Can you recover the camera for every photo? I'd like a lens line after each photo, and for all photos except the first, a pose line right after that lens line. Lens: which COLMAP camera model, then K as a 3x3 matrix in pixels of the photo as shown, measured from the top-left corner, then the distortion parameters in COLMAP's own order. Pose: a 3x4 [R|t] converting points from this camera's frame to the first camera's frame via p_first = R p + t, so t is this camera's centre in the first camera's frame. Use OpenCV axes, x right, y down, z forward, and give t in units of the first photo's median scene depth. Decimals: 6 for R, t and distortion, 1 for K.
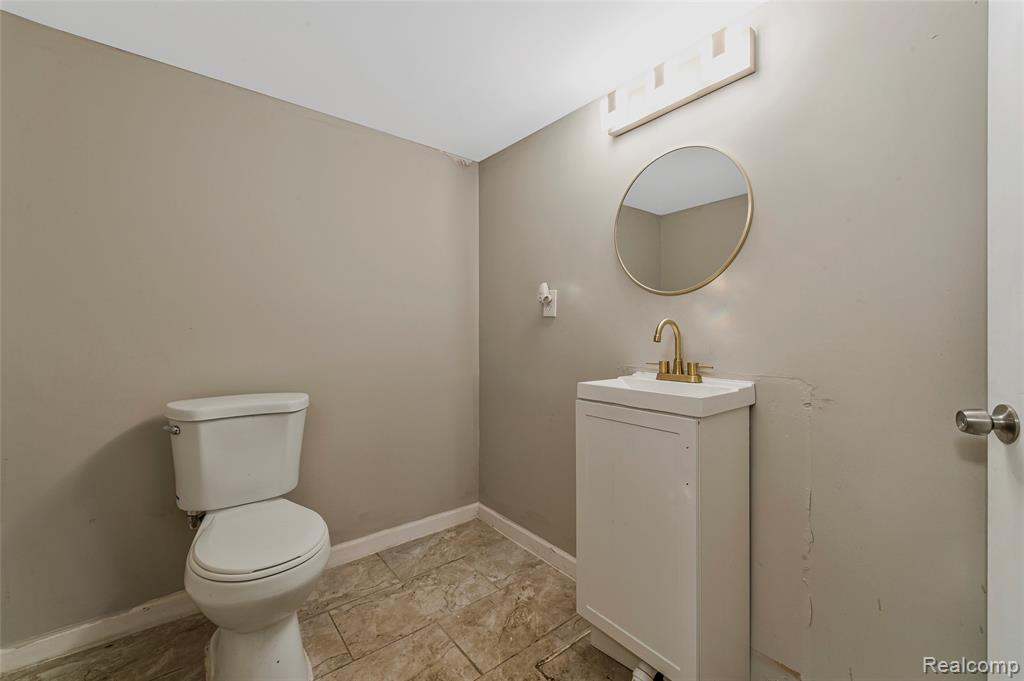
lens RADIAL K [[406.9, 0, 510.0], [0, 406.9, 333.6], [0, 0, 1]] dist [0.006450, -0.001980]
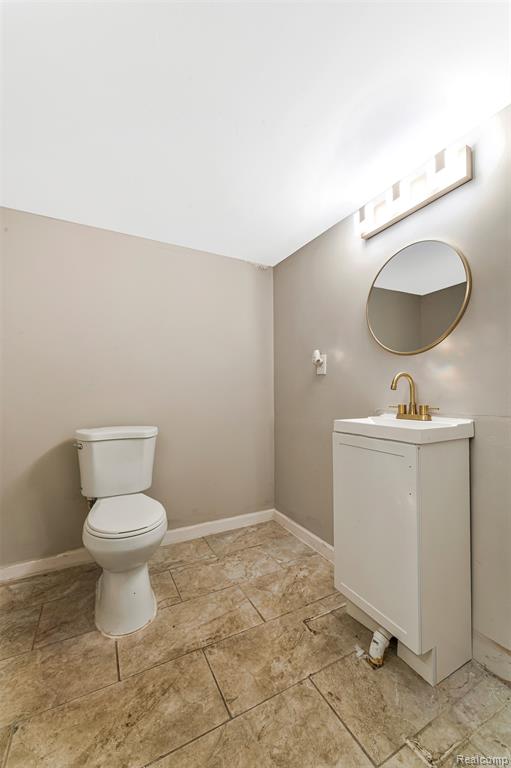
lens RADIAL K [[305.2, 0, 260.5], [0, 305.2, 390.6], [0, 0, 1]] dist [0.006450, -0.001980]
pose [[0.982014, -0.009559, -0.188568, 0.117215], [0.007537, 0.999906, -0.011439, 0.030814], [0.188659, 0.009812, 0.981994, -0.064603]]
